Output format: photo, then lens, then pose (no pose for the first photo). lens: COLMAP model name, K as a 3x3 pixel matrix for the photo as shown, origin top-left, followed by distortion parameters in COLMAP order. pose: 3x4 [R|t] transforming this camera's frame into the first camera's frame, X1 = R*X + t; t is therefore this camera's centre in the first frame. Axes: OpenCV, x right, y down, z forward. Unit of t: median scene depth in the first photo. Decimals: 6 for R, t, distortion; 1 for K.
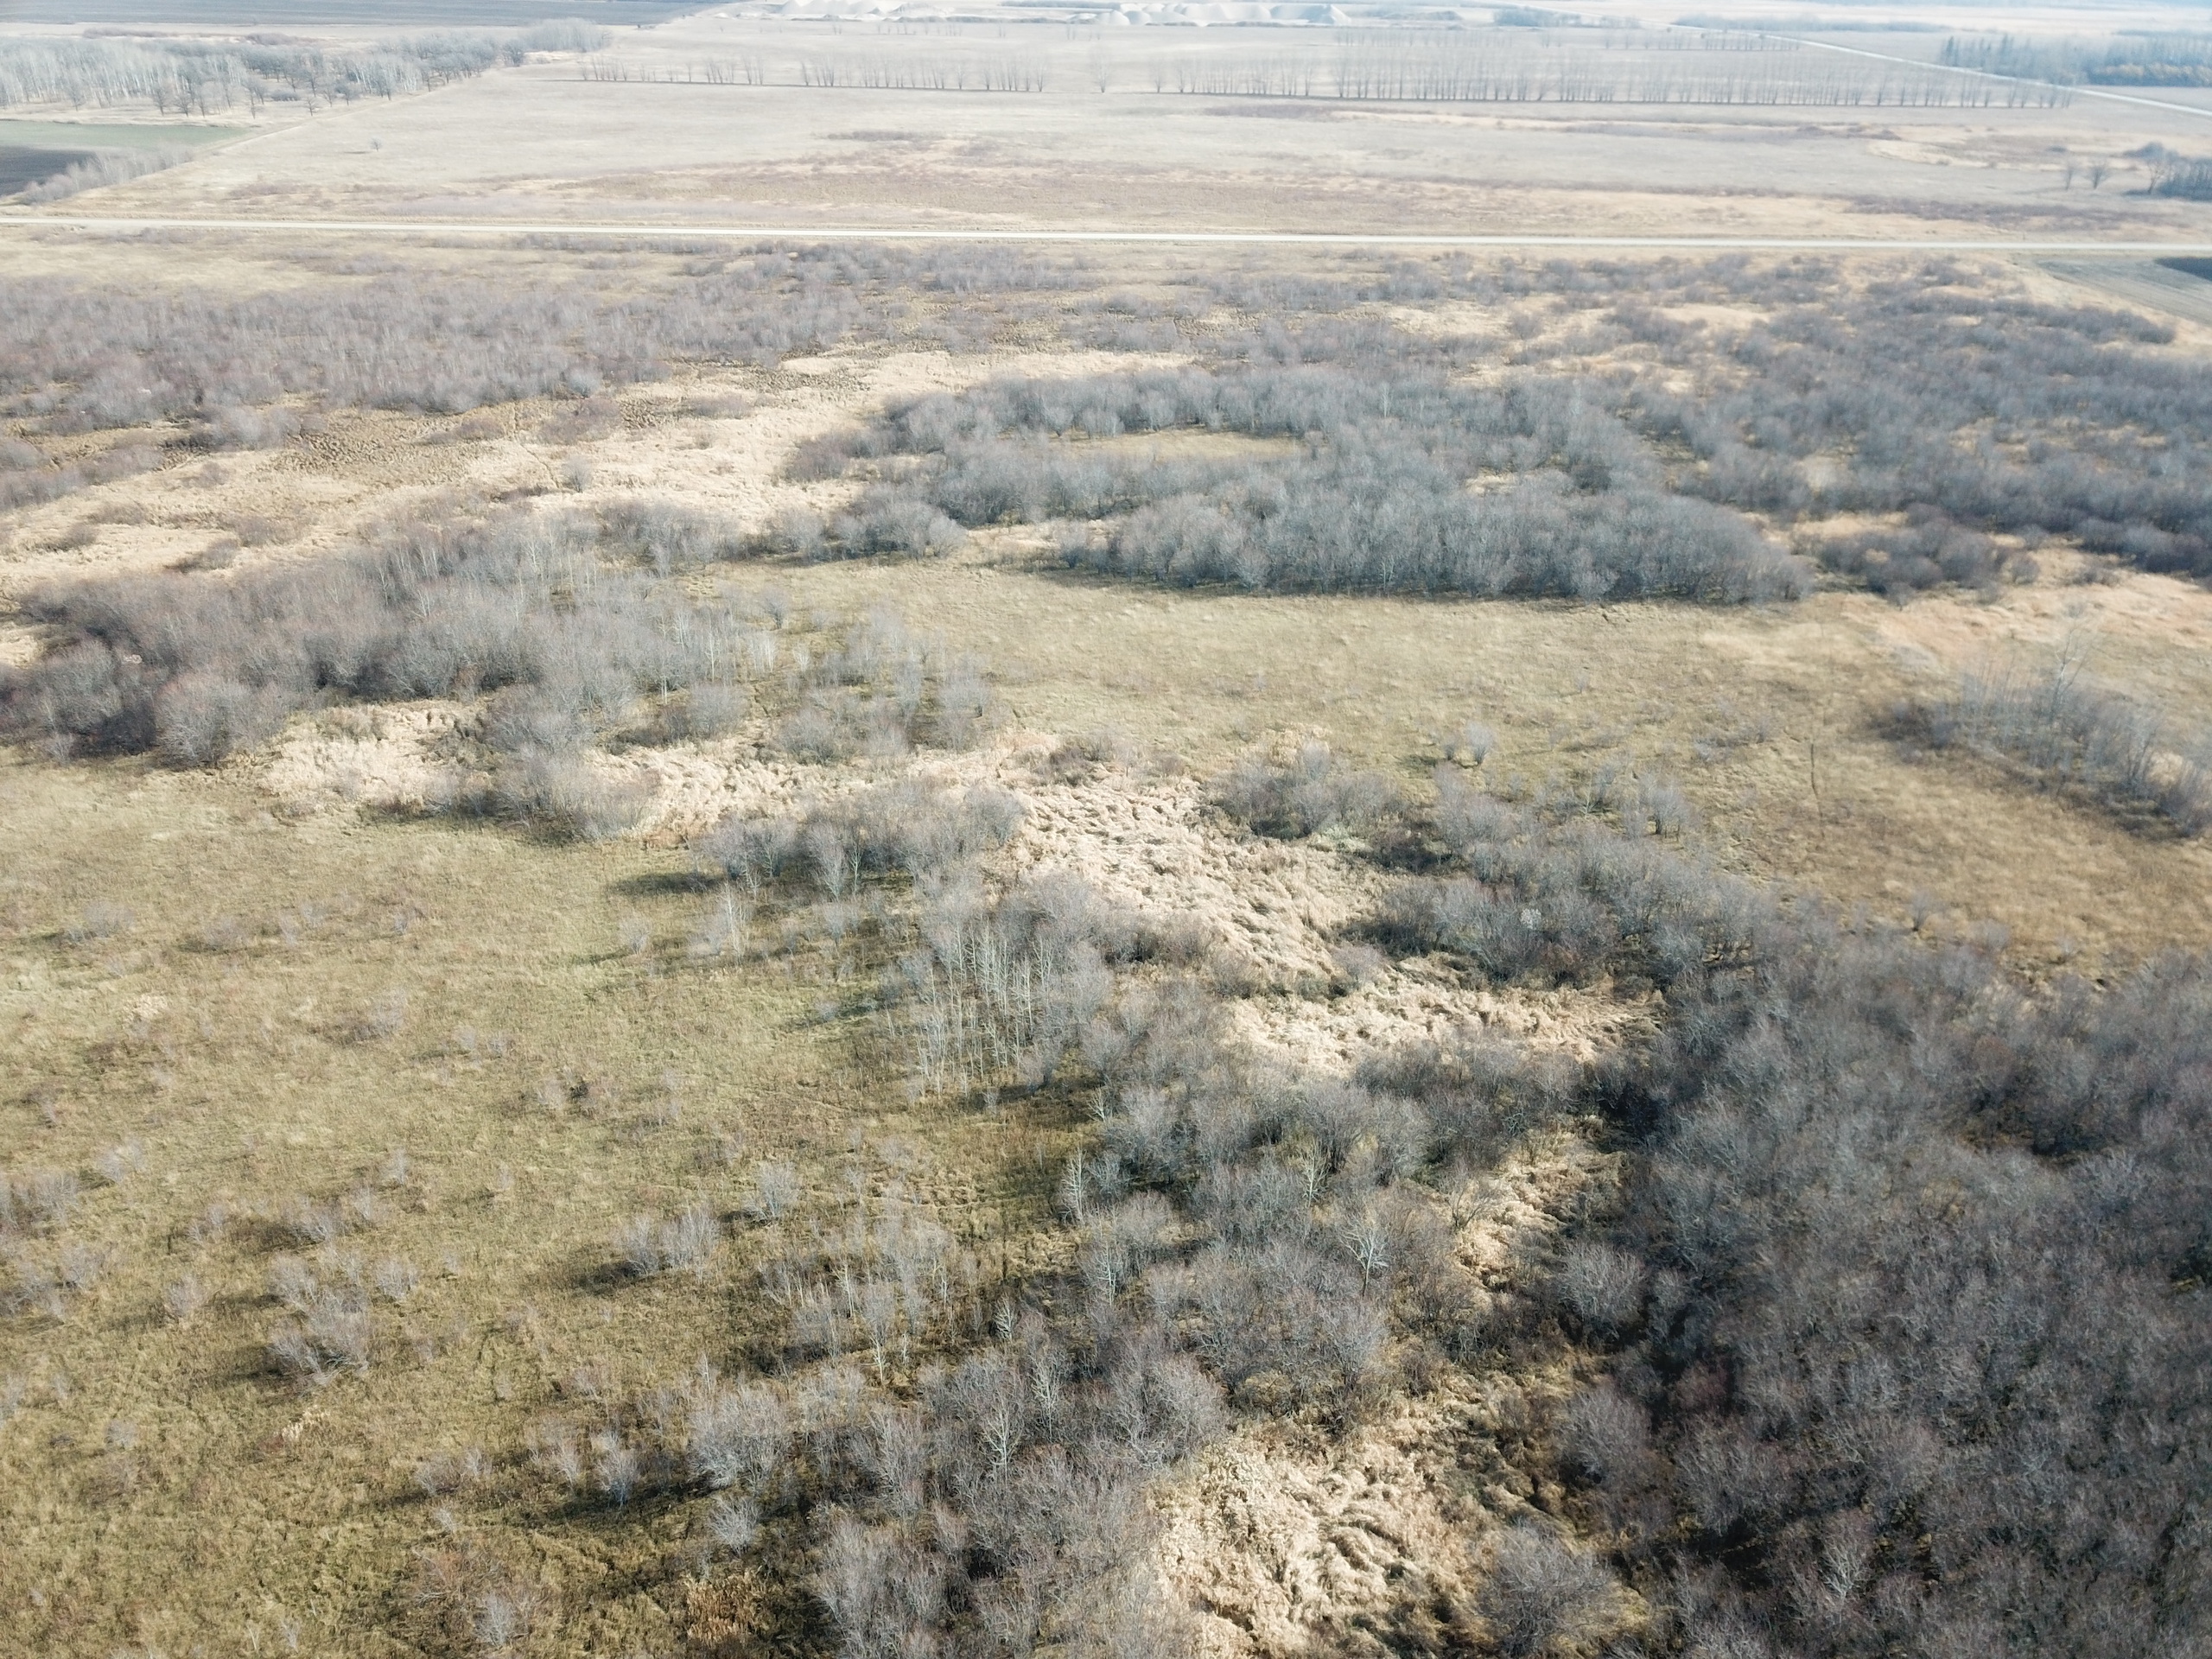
lens RADIAL K [[1679.9, 0, 1105.2], [0, 1679.9, 849.6], [0, 0, 1]] dist [0.018355, -0.016255]
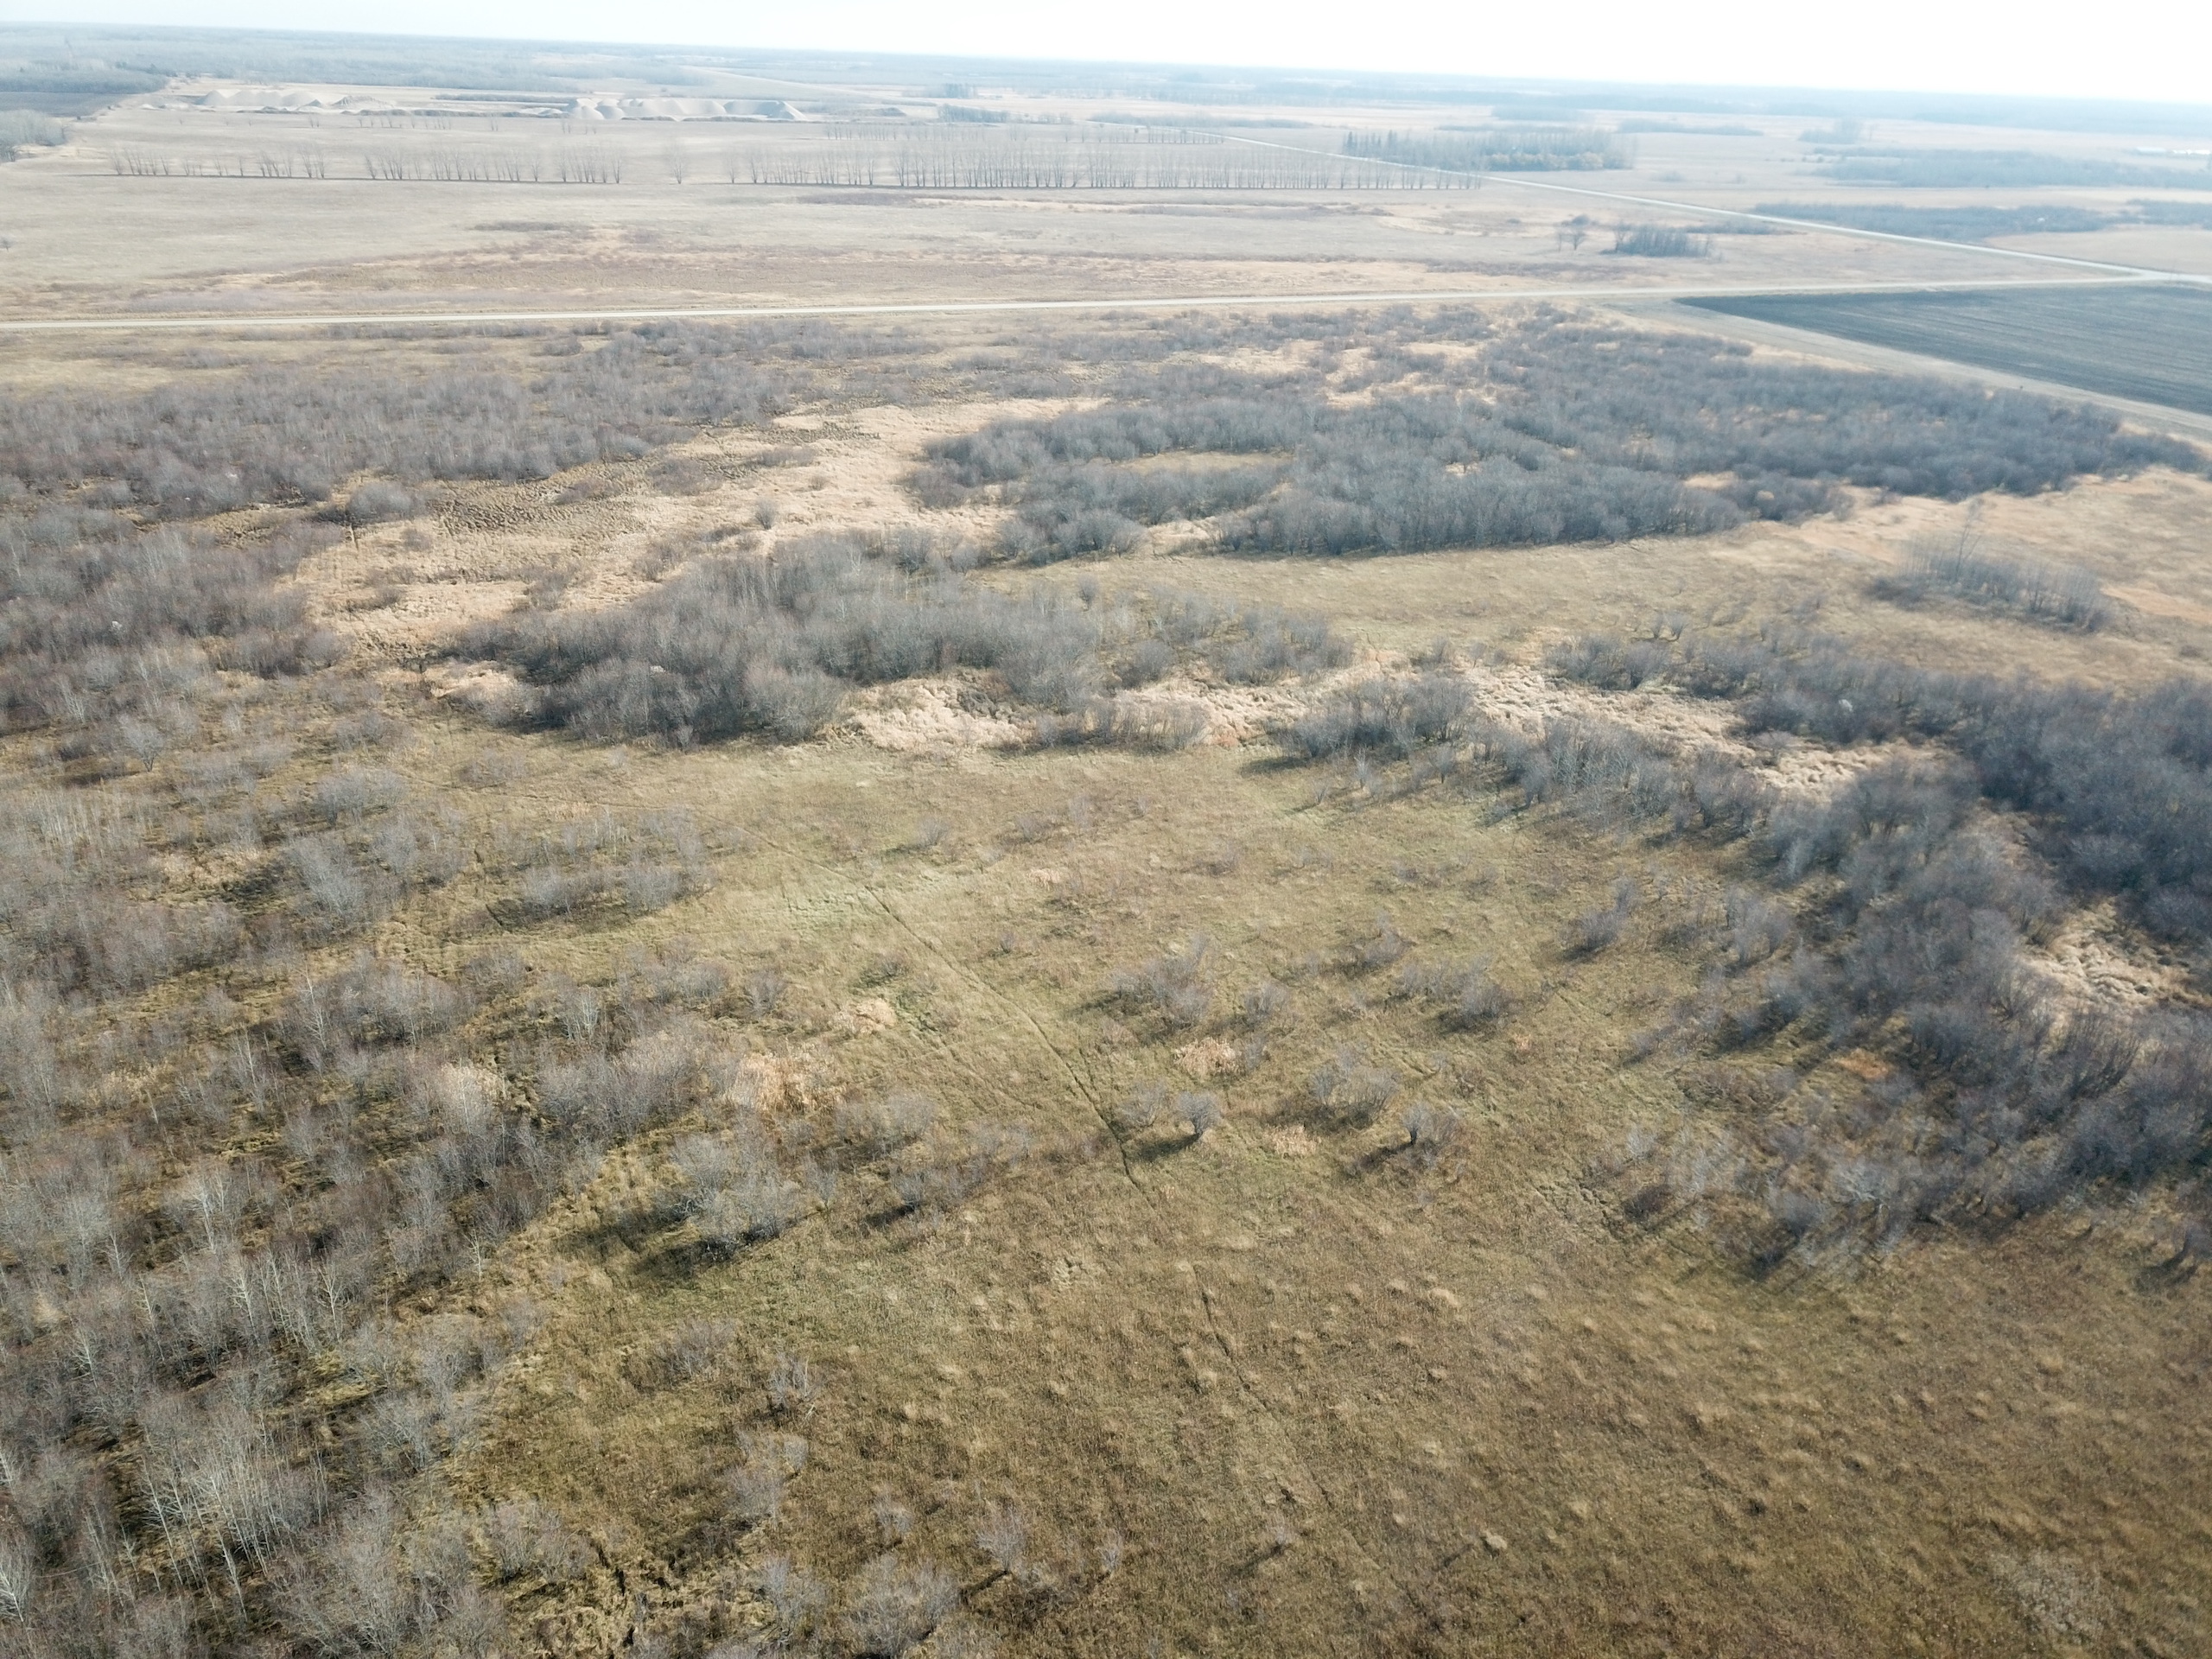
lens RADIAL K [[1679.9, 0, 1084.2], [0, 1679.9, 830.2], [0, 0, 1]] dist [0.018355, -0.016255]
pose [[0.939052, -0.131821, 0.317497, -0.385648], [0.149158, 0.988333, -0.030814, 0.041961], [-0.309731, 0.076293, 0.947758, -0.093578]]
